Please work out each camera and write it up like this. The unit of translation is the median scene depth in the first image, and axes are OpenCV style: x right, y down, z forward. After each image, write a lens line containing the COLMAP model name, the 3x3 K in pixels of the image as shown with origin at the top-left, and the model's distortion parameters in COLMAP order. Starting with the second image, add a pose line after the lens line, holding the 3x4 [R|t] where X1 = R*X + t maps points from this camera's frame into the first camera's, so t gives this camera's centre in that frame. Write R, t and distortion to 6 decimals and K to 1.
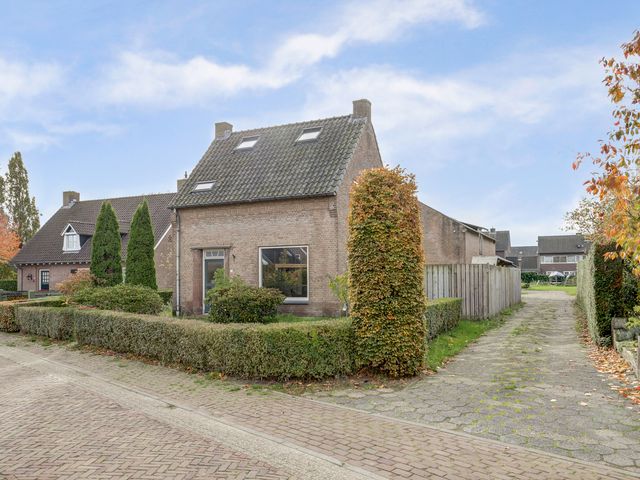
lens RADIAL K [[445.3, 0, 320.0], [0, 445.3, 240.0], [0, 0, 1]] dist [-0.000051, -0.000314]
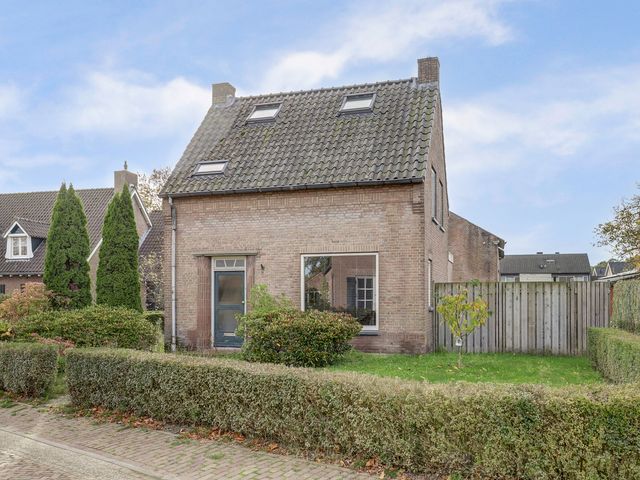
lens RADIAL K [[509.2, 0, 319.8], [0, 509.2, 268.3], [0, 0, 1]] dist [0.003059, 0.003859]
pose [[0.992135, 0.015247, 0.124241, -0.197670], [-0.018336, 0.999550, 0.023755, 0.017491], [-0.123823, -0.025847, 0.991968, 0.184200]]
